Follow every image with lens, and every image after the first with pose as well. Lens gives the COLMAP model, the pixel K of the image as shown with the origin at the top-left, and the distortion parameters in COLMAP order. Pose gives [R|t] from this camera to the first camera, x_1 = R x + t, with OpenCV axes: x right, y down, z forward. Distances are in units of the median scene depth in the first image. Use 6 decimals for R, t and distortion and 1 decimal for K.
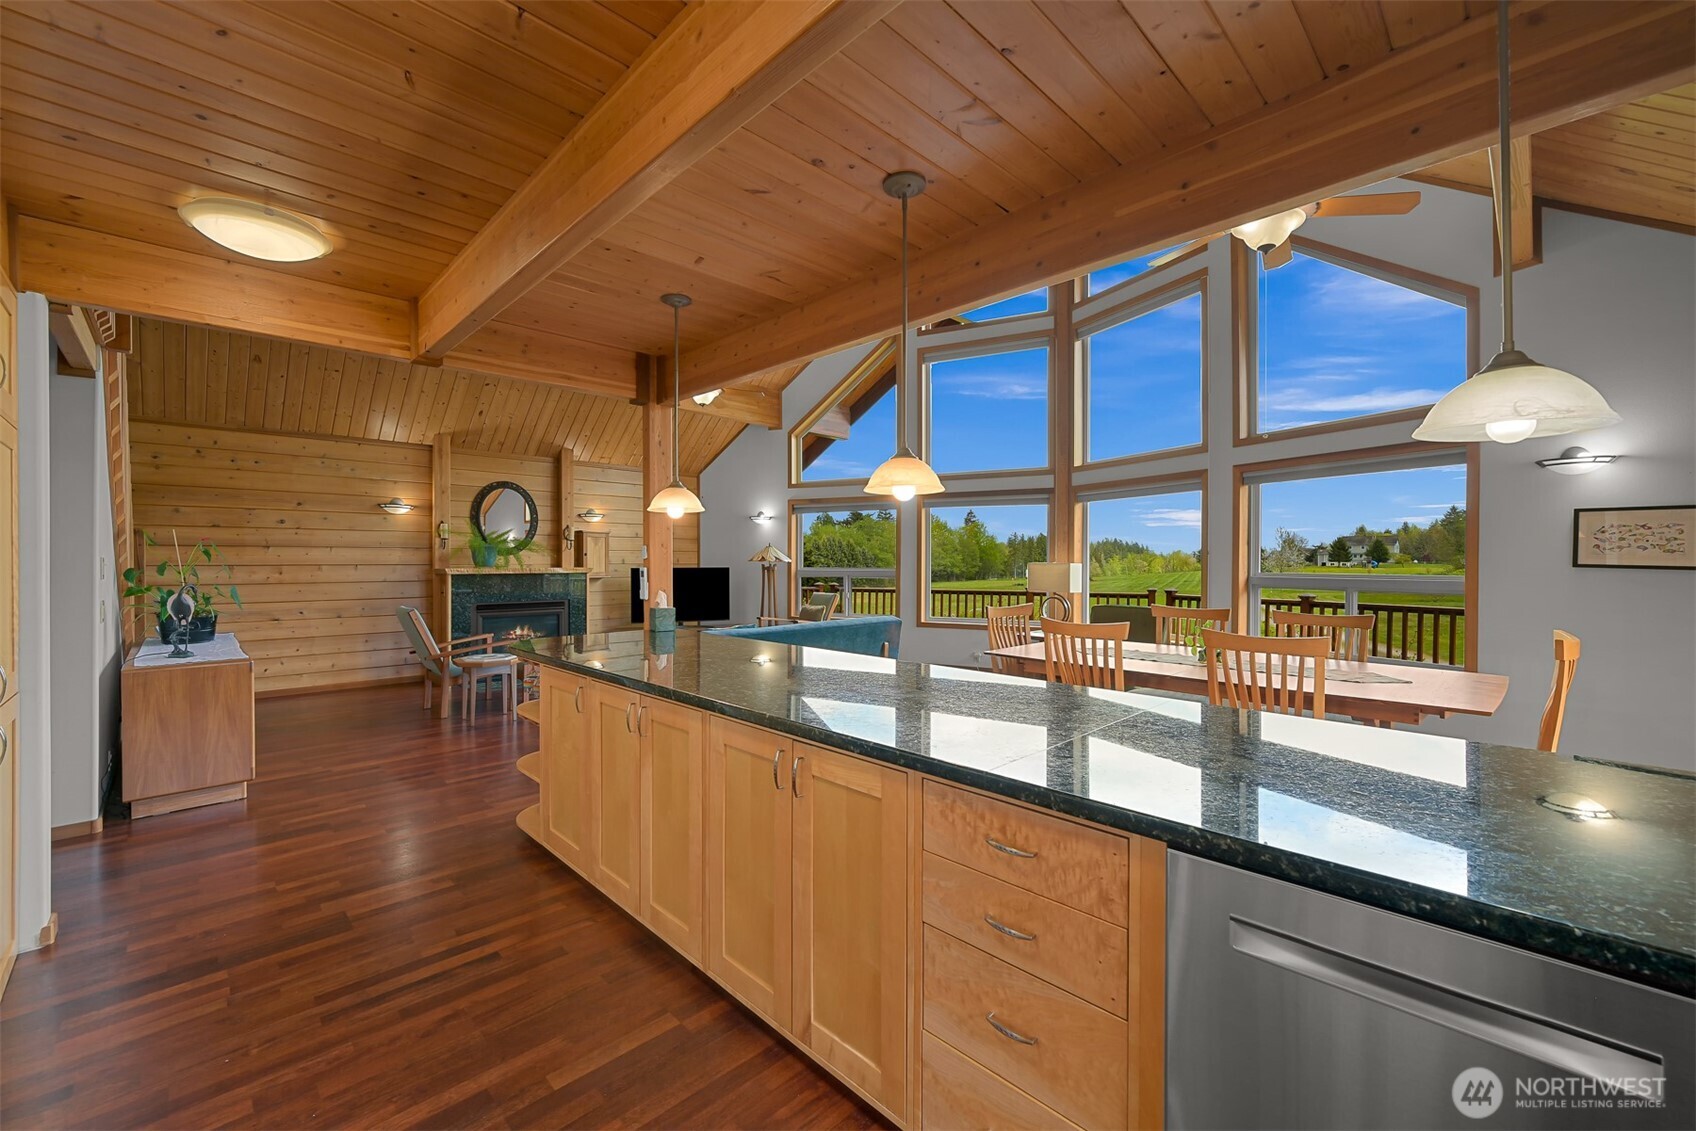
lens RADIAL K [[670.4, 0, 850.8], [0, 670.4, 561.7], [0, 0, 1]] dist [0.000666, 0.000087]
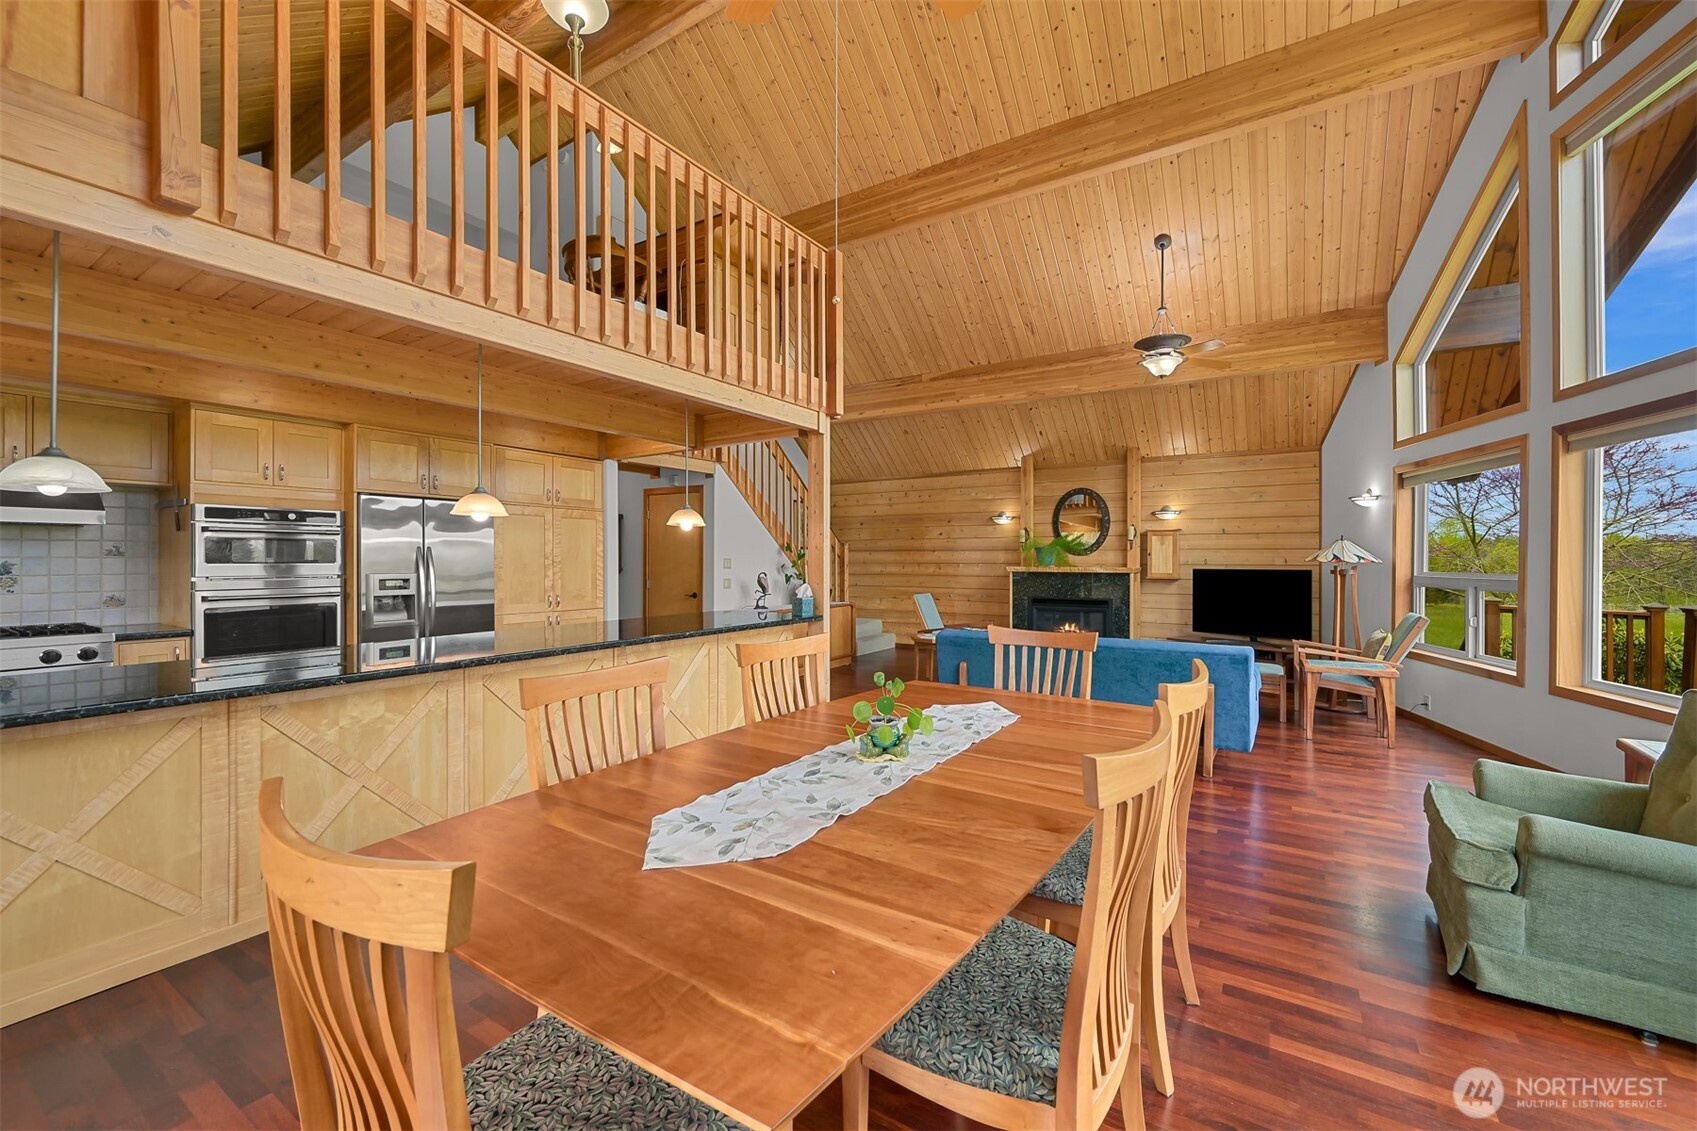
lens RADIAL K [[670.8, 0, 851.3], [0, 670.8, 561.6], [0, 0, 1]] dist [0.000666, 0.000087]
pose [[0.231404, 0.002532, -0.972854, 0.459914], [-0.004514, 0.999989, 0.001528, 0.000401], [0.972847, 0.004038, 0.231413, 0.378357]]
